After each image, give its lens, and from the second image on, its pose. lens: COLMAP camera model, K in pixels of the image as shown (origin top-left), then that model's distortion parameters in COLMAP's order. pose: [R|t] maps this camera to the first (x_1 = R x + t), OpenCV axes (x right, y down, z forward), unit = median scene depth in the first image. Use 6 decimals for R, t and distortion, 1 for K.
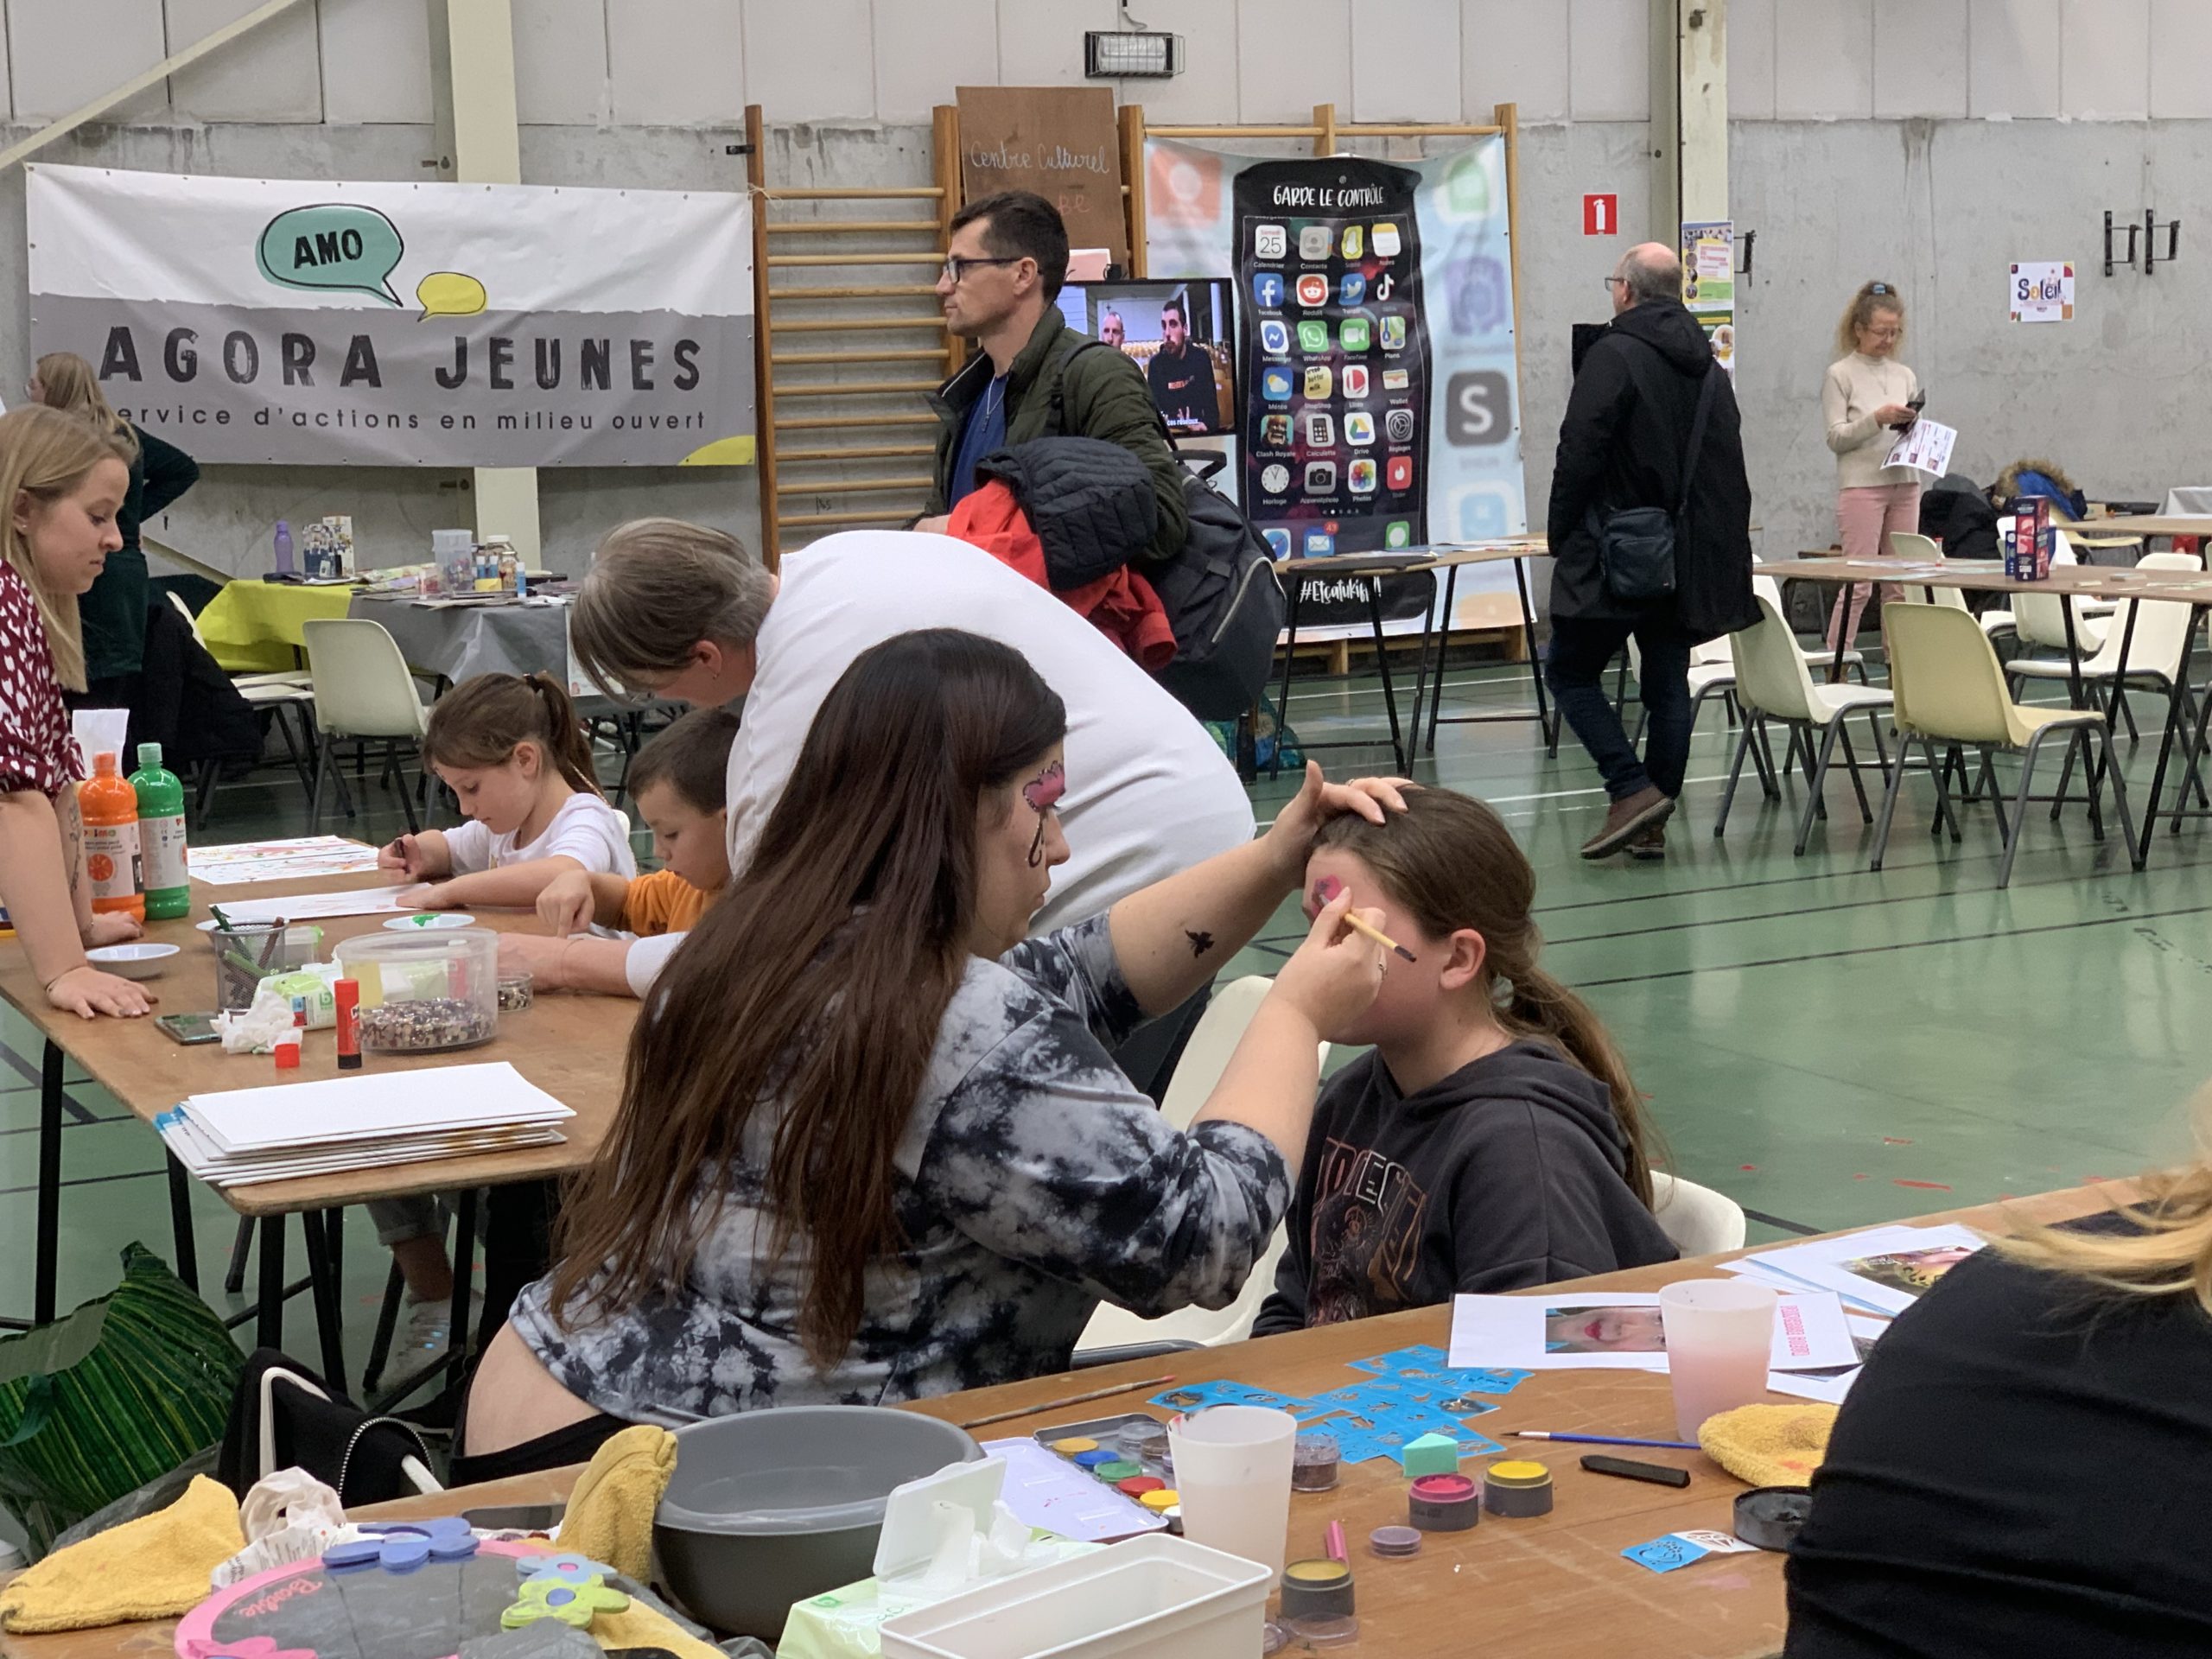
lens RADIAL K [[3800.2, 0, 1101.5], [0, 3800.2, 843.4], [0, 0, 1]] dist [0.103531, 0.000000]
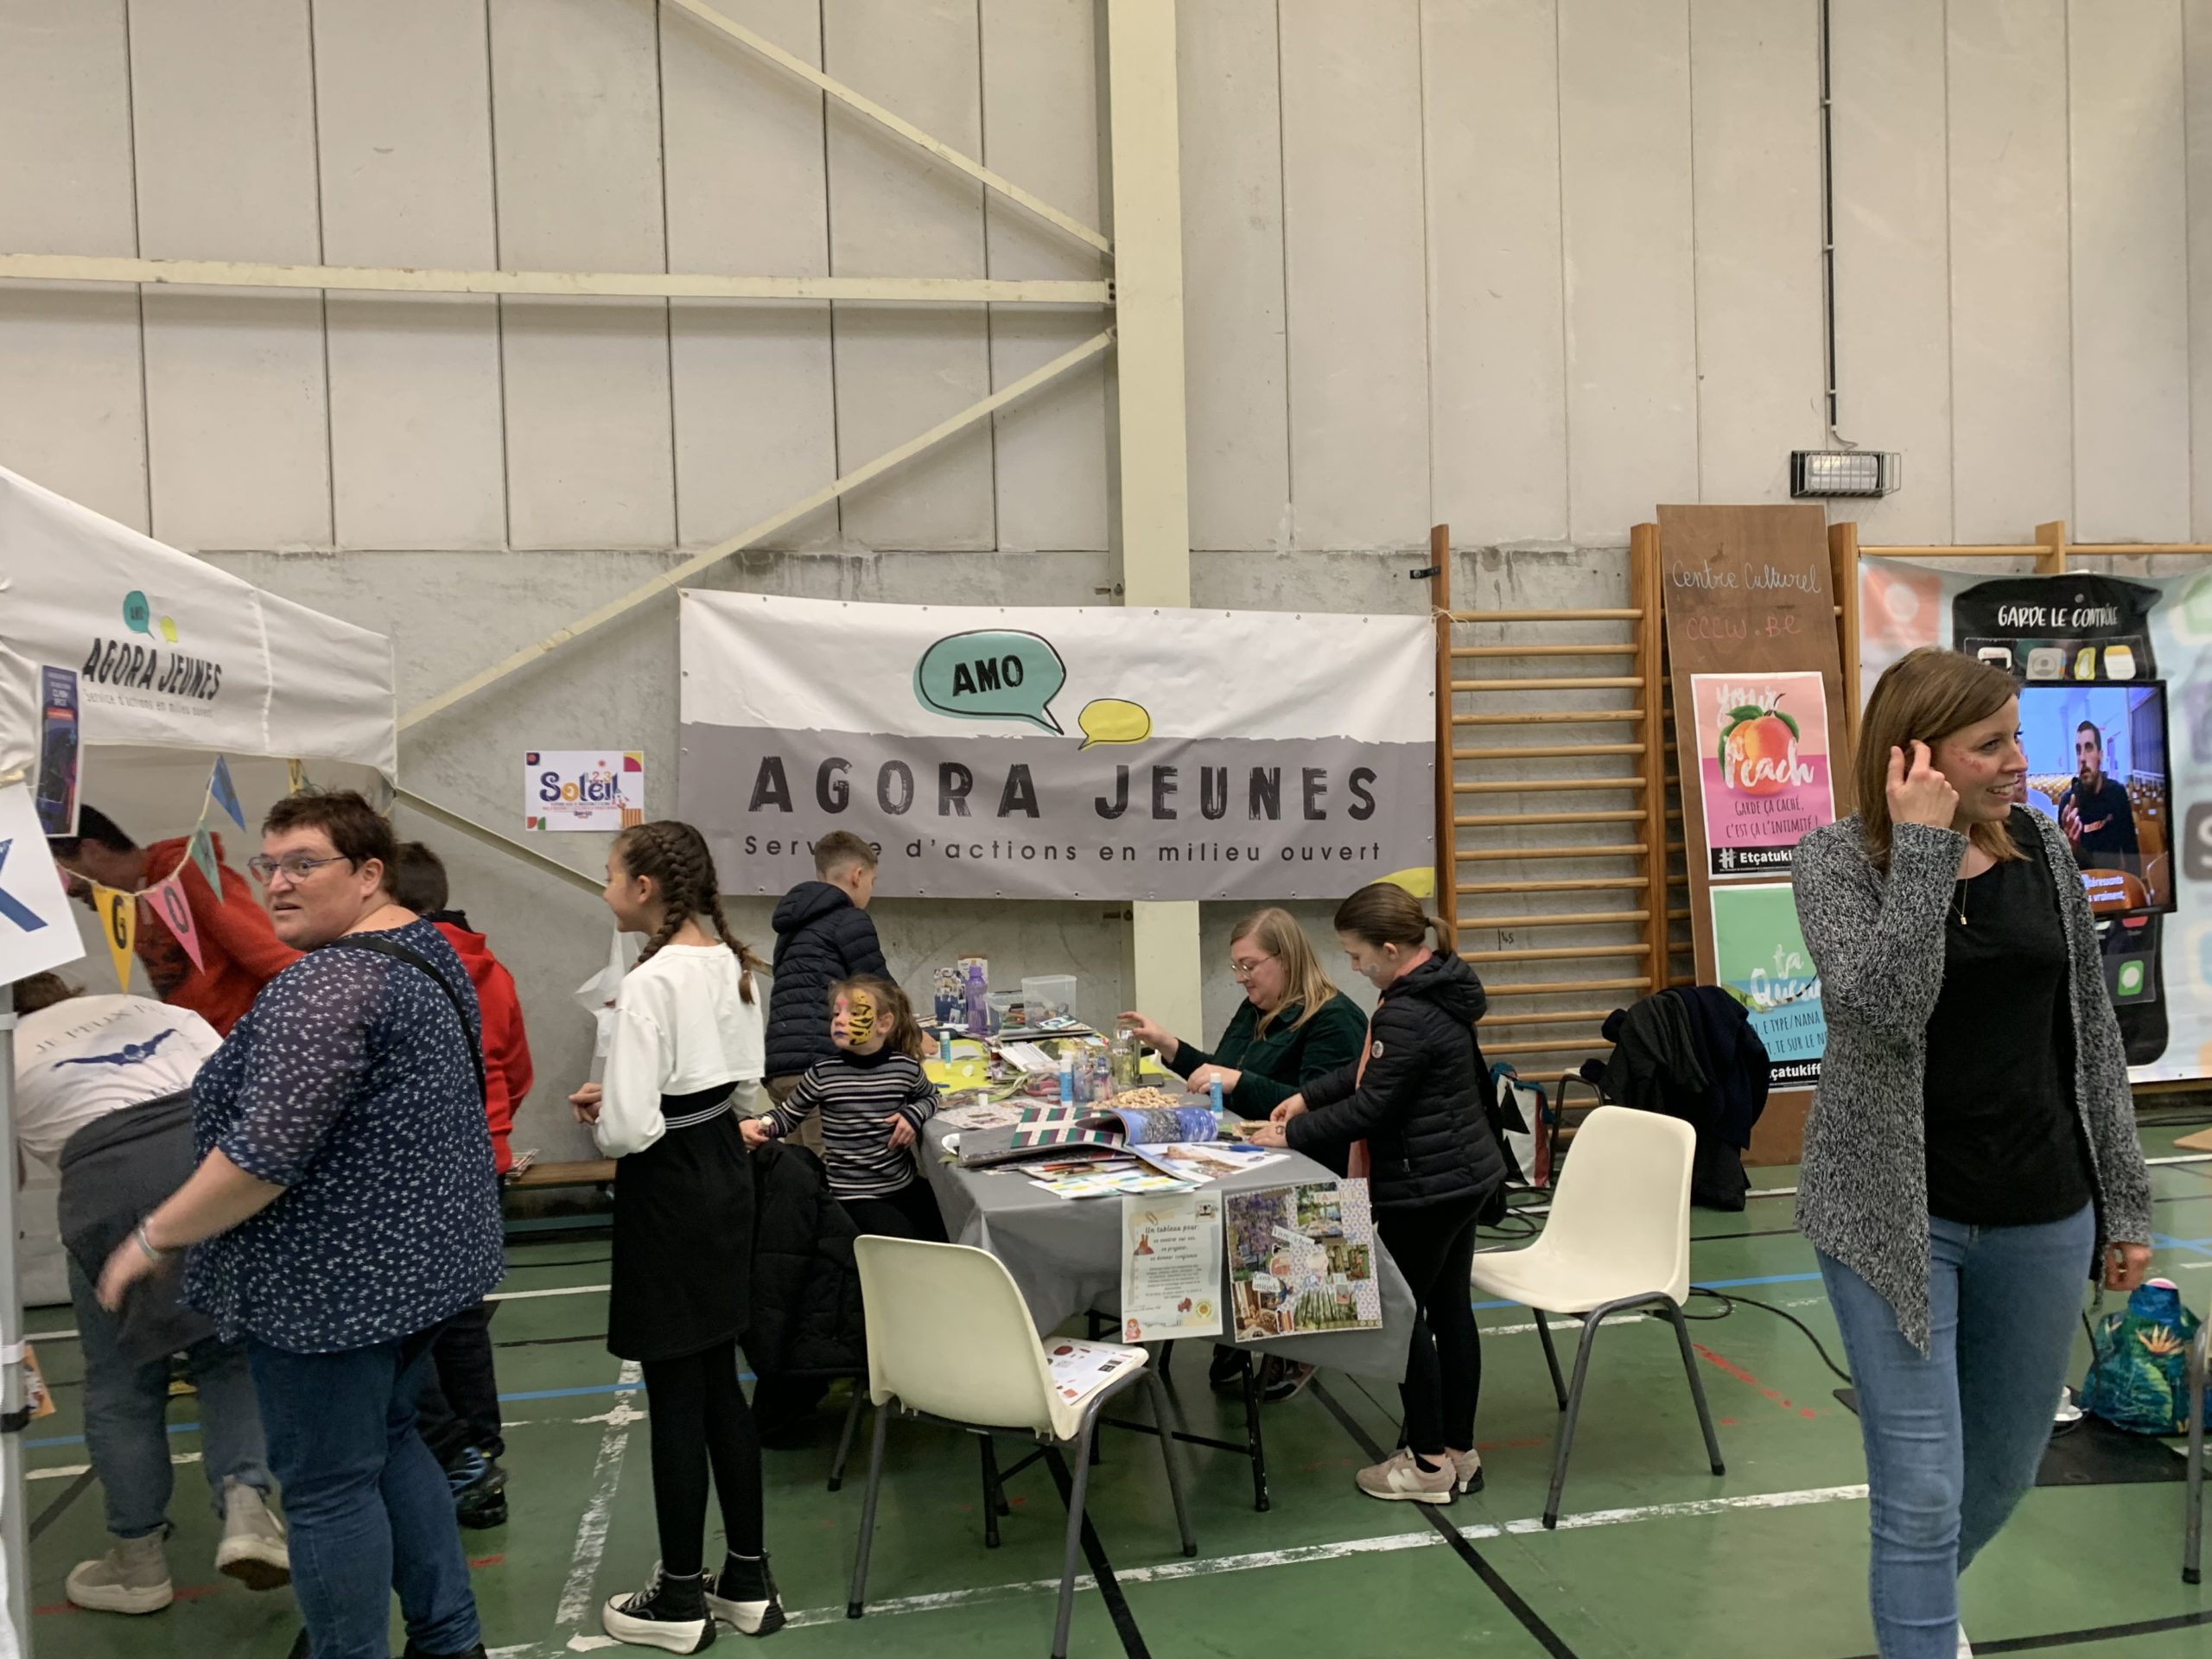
lens RADIAL K [[1755.1, 0, 1090.2], [0, 1755.1, 856.7], [0, 0, 1]] dist [0.046003, -0.029468]
pose [[0.962281, 0.011969, -0.271794, -0.055176], [-0.035753, 0.995931, -0.082723, -0.071655], [0.269698, 0.089321, 0.958793, 0.566016]]
